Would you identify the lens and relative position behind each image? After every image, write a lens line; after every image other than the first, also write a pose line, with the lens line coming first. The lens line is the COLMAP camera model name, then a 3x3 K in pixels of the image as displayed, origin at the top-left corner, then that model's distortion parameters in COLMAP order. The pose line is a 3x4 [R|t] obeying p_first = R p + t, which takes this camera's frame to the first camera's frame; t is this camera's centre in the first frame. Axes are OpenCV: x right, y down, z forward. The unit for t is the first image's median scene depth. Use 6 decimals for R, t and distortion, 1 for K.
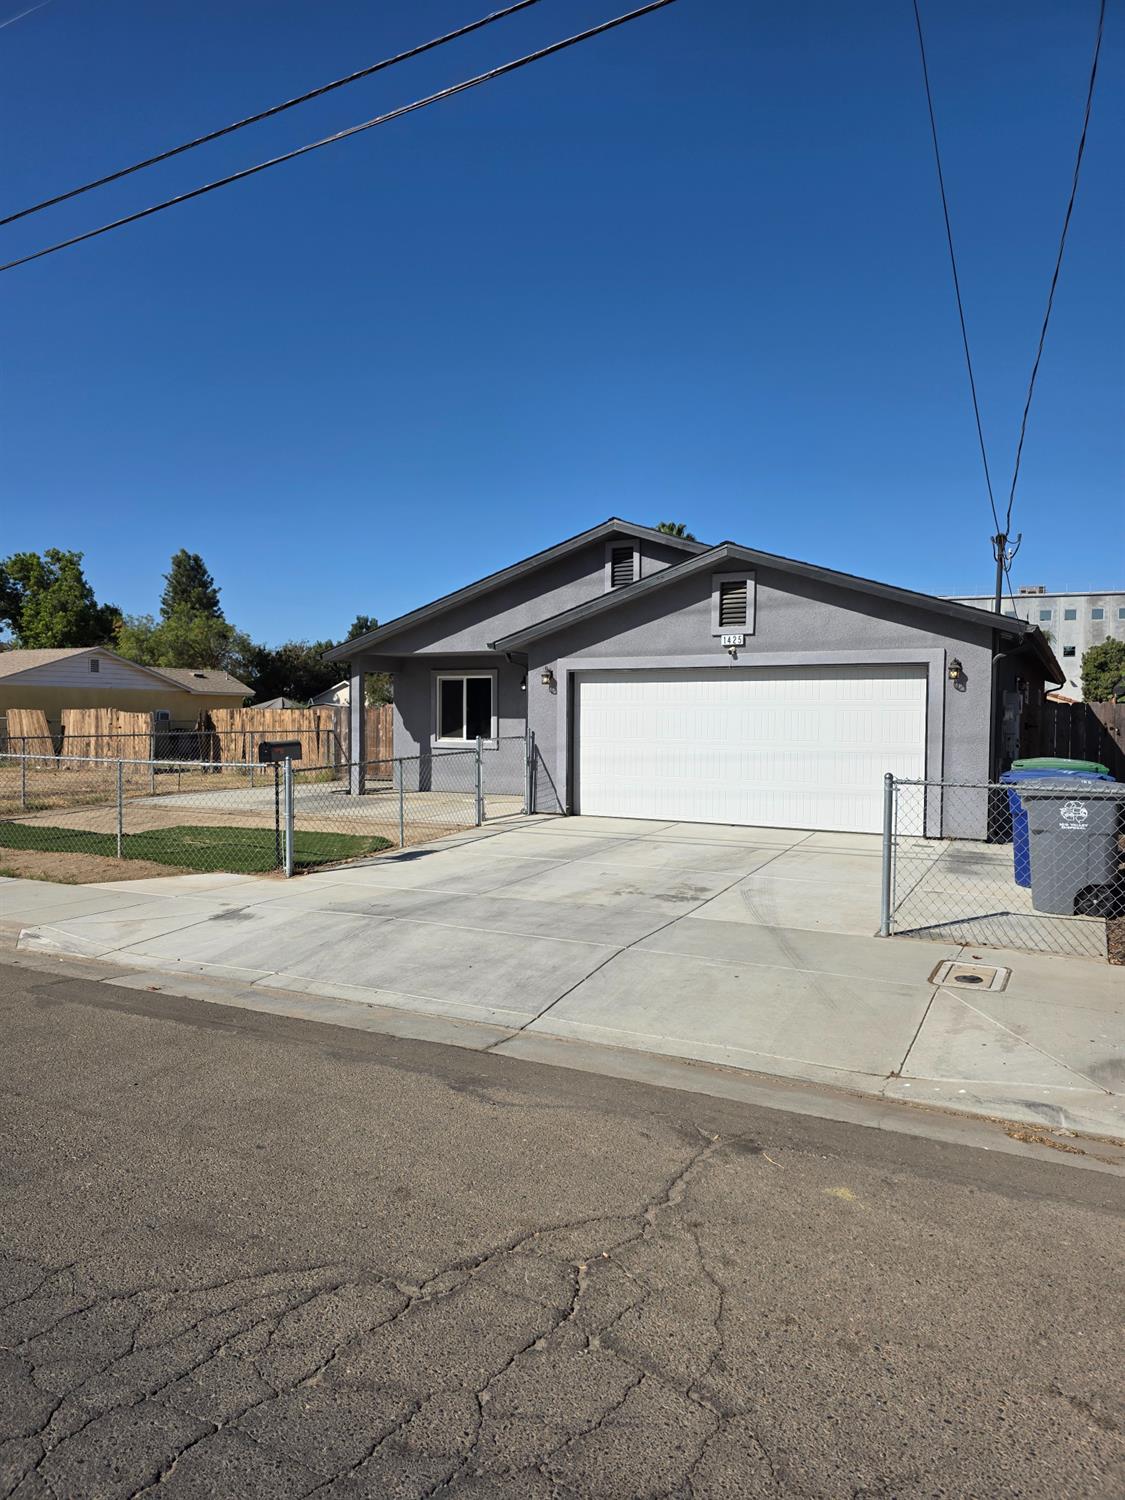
lens RADIAL K [[1016.9, 0, 566.1], [0, 1016.9, 759.4], [0, 0, 1]] dist [0.037197, -0.000469]
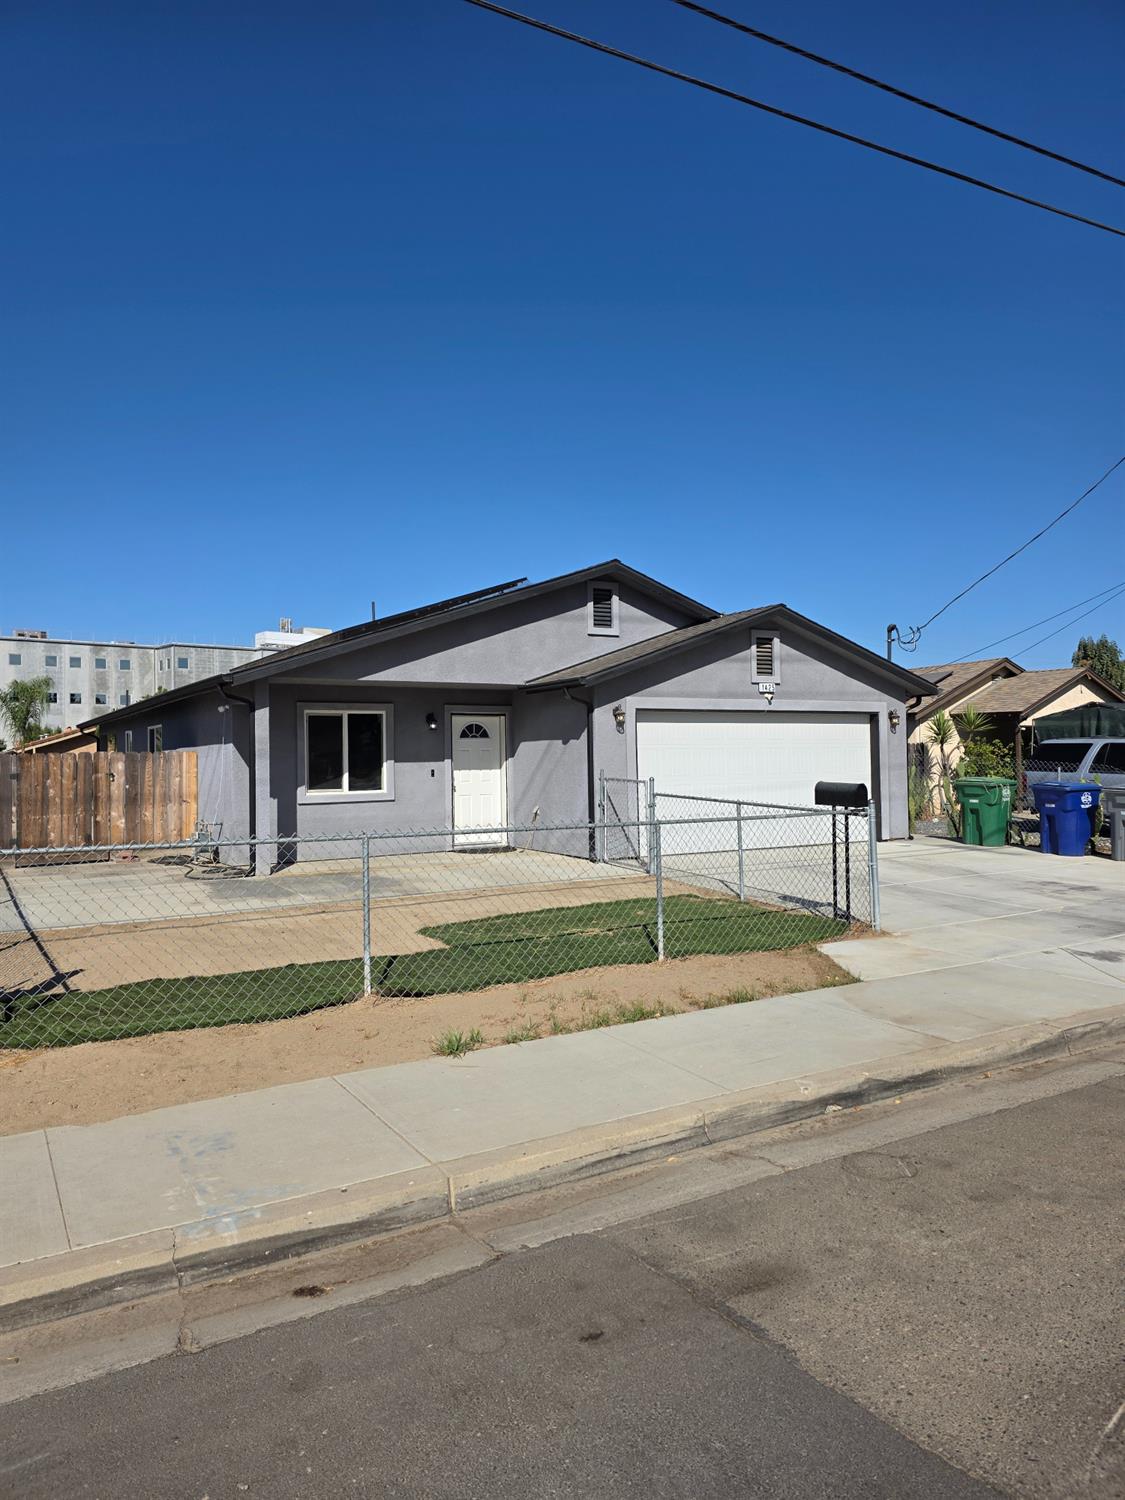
lens RADIAL K [[1016.9, 0, 562.8], [0, 1016.9, 738.2], [0, 0, 1]] dist [0.037197, -0.000469]
pose [[0.513564, 0.002960, 0.858046, -0.711289], [0.054694, 0.997848, -0.036178, -0.022905], [-0.856306, 0.065509, 0.512297, 0.456482]]
